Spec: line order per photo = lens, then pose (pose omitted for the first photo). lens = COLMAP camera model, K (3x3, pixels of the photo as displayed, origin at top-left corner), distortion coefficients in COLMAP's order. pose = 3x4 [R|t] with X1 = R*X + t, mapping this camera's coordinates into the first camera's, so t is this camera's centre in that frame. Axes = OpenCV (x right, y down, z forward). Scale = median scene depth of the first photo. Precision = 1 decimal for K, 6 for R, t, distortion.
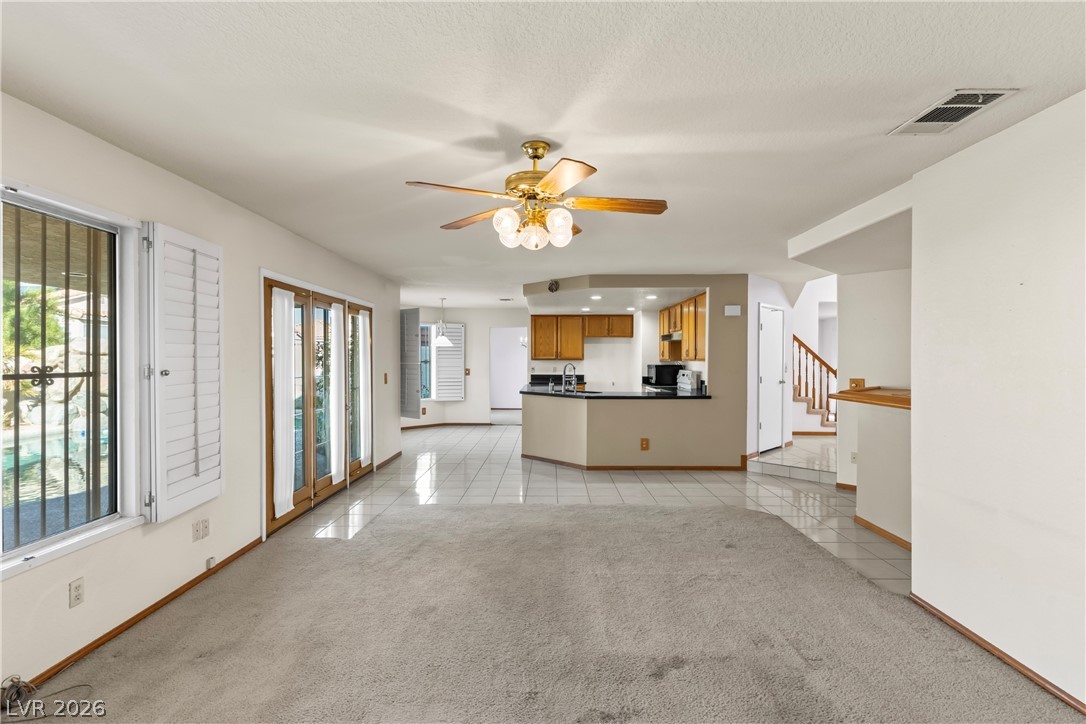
lens RADIAL K [[514.3, 0, 542.4], [0, 514.3, 359.6], [0, 0, 1]] dist [0.001306, 0.001336]
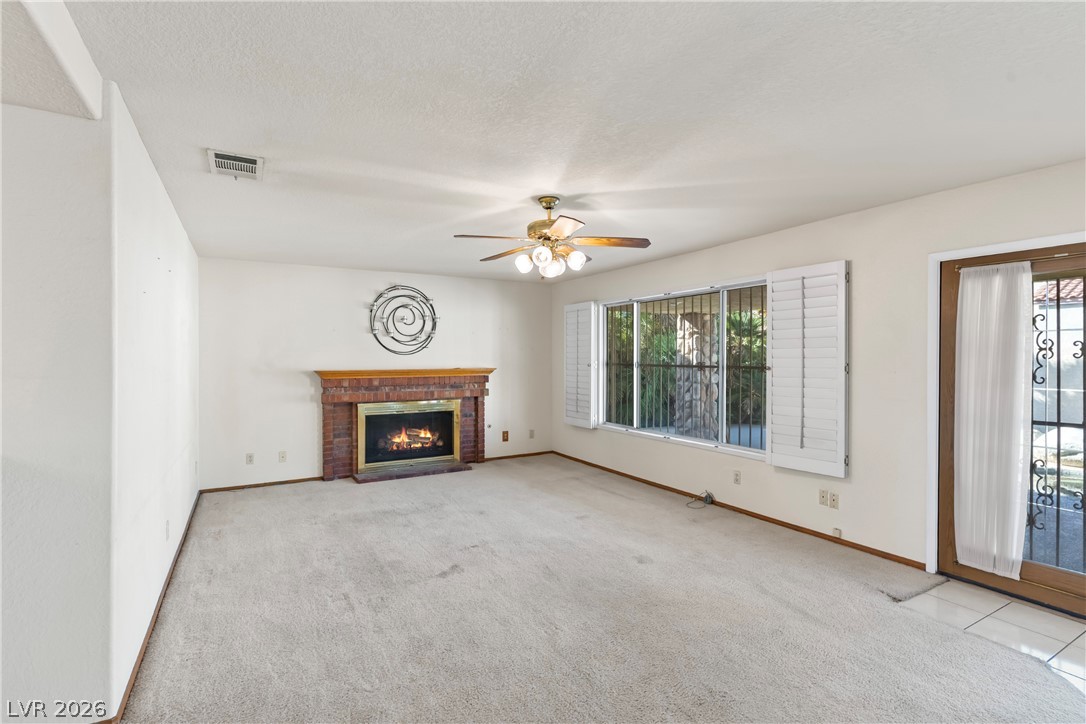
lens RADIAL K [[514.3, 0, 542.4], [0, 514.3, 359.6], [0, 0, 1]] dist [0.001306, 0.001336]
pose [[-0.860861, 0.002317, -0.508835, 0.628552], [-0.000099, 0.999989, 0.004721, -0.007167], [0.508840, 0.004115, -0.860851, 1.979014]]
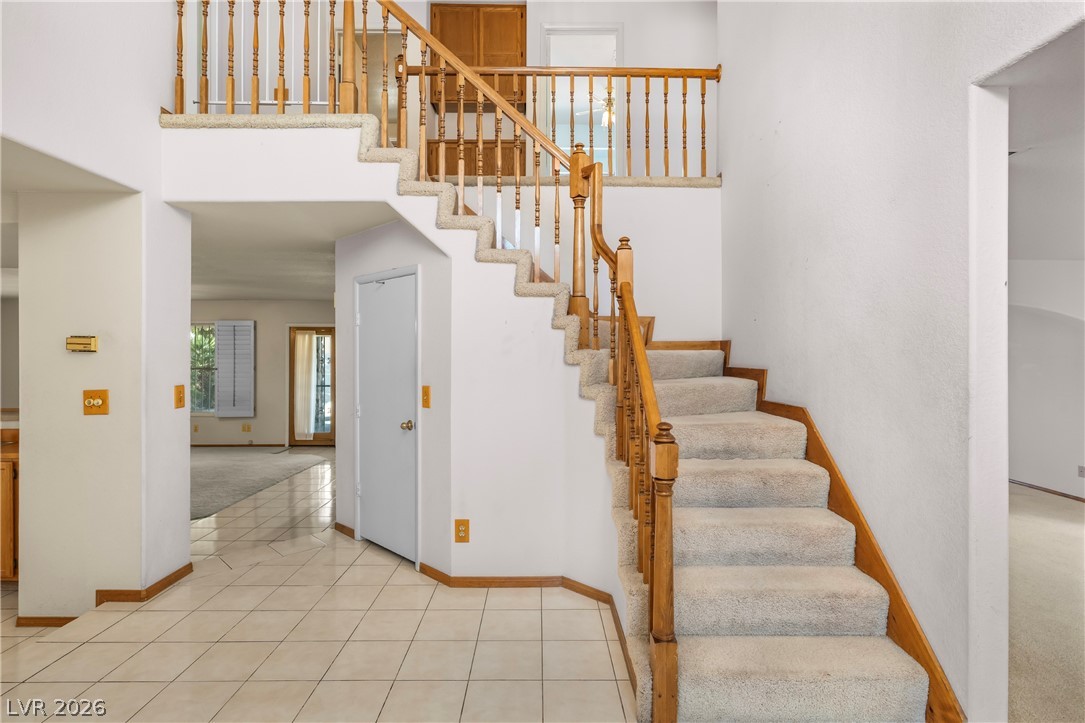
lens RADIAL K [[538.6, 0, 539.0], [0, 538.6, 356.3], [0, 0, 1]] dist [-0.001633, 0.000629]
pose [[0.014615, -0.000076, -0.999893, 2.501257], [-0.001475, 0.999999, -0.000097, -0.051747], [0.999892, 0.001477, 0.014615, 2.877262]]
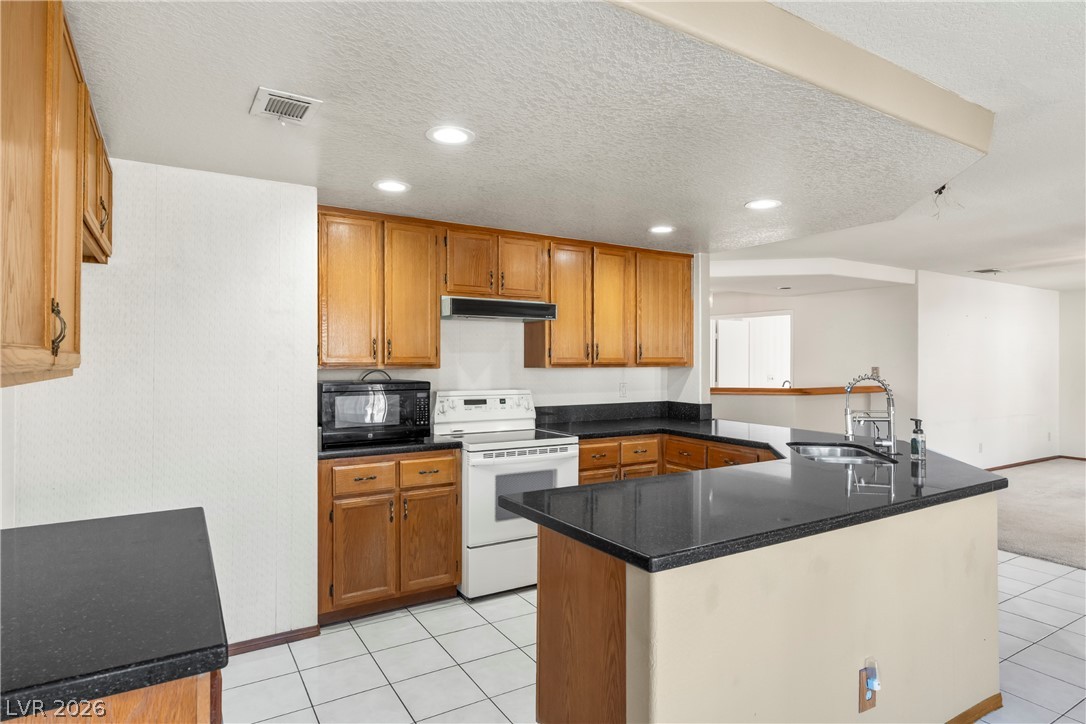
lens RADIAL K [[603.7, 0, 542.8], [0, 603.7, 359.3], [0, 0, 1]] dist [-0.000254, 0.000041]
pose [[-0.532142, 0.000210, 0.846655, -0.505522], [-0.001891, 0.999997, -0.001437, -0.010195], [-0.846653, -0.002366, -0.532140, 3.699130]]
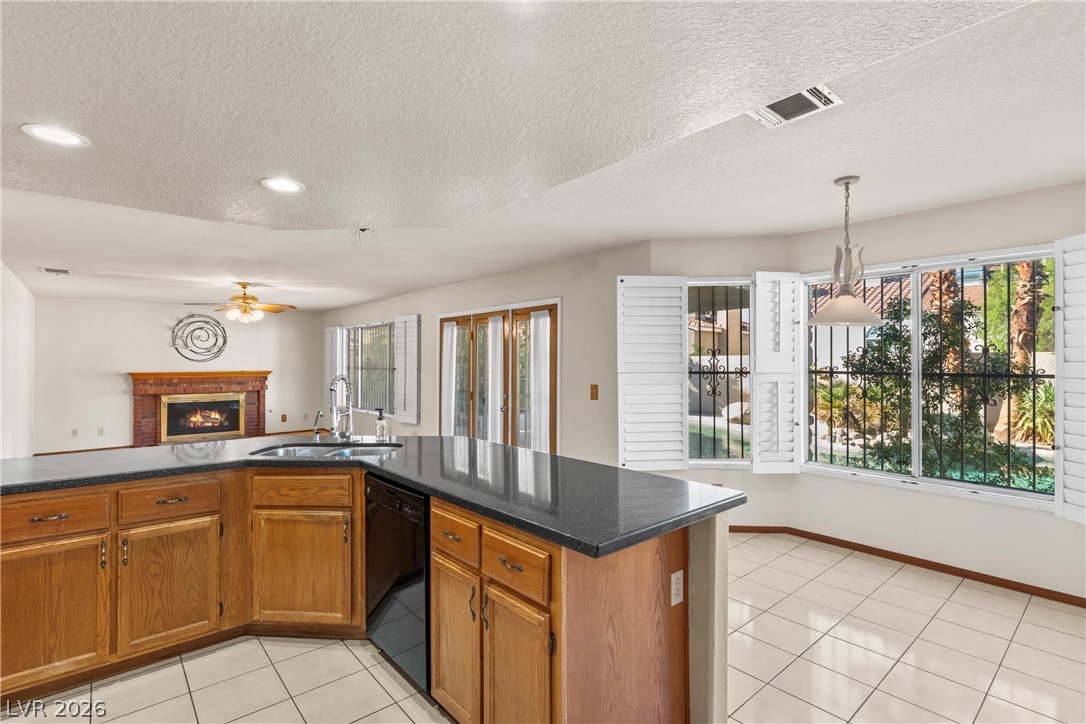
lens RADIAL K [[514.3, 0, 542.4], [0, 514.3, 359.6], [0, 0, 1]] dist [0.001306, 0.001336]
pose [[-0.748241, -0.002559, -0.663422, 0.544663], [0.001677, 0.999982, -0.005748, -0.009328], [0.663425, -0.005413, -0.748224, 3.666602]]
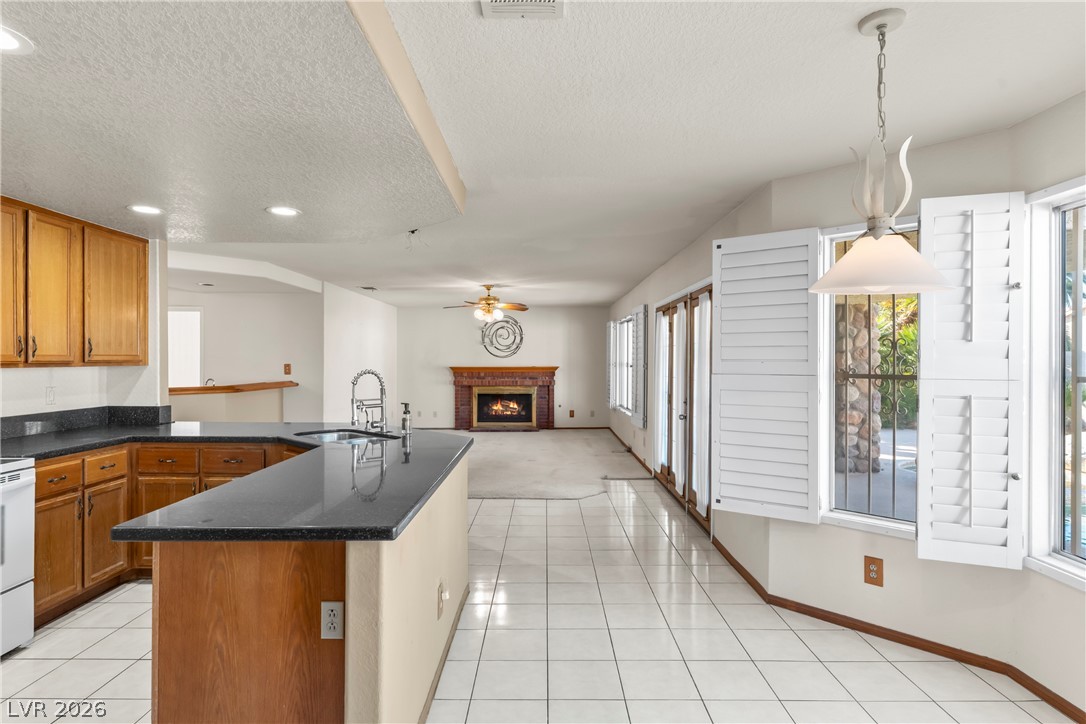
lens RADIAL K [[589.4, 0, 540.5], [0, 589.4, 359.3], [0, 0, 1]] dist [0.000549, 0.000781]
pose [[-0.999964, -0.001633, -0.008305, -0.252255], [-0.001639, 0.999998, 0.000771, -0.010280], [0.008304, 0.000785, -0.999965, 3.941171]]
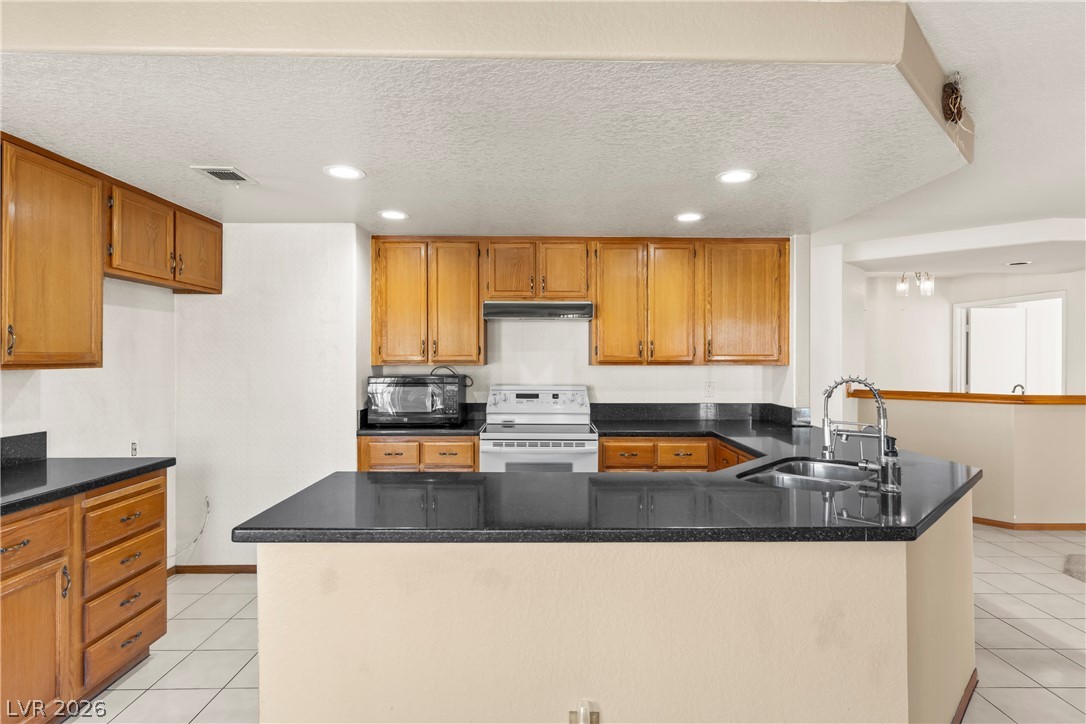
lens RADIAL K [[561.9, 0, 543.7], [0, 561.9, 357.2], [0, 0, 1]] dist [0.001570, 0.000401]
pose [[-0.018771, 0.001430, 0.999823, -0.681045], [-0.000822, 0.999999, -0.001446, -0.009813], [-0.999823, -0.000849, -0.018769, 3.031315]]
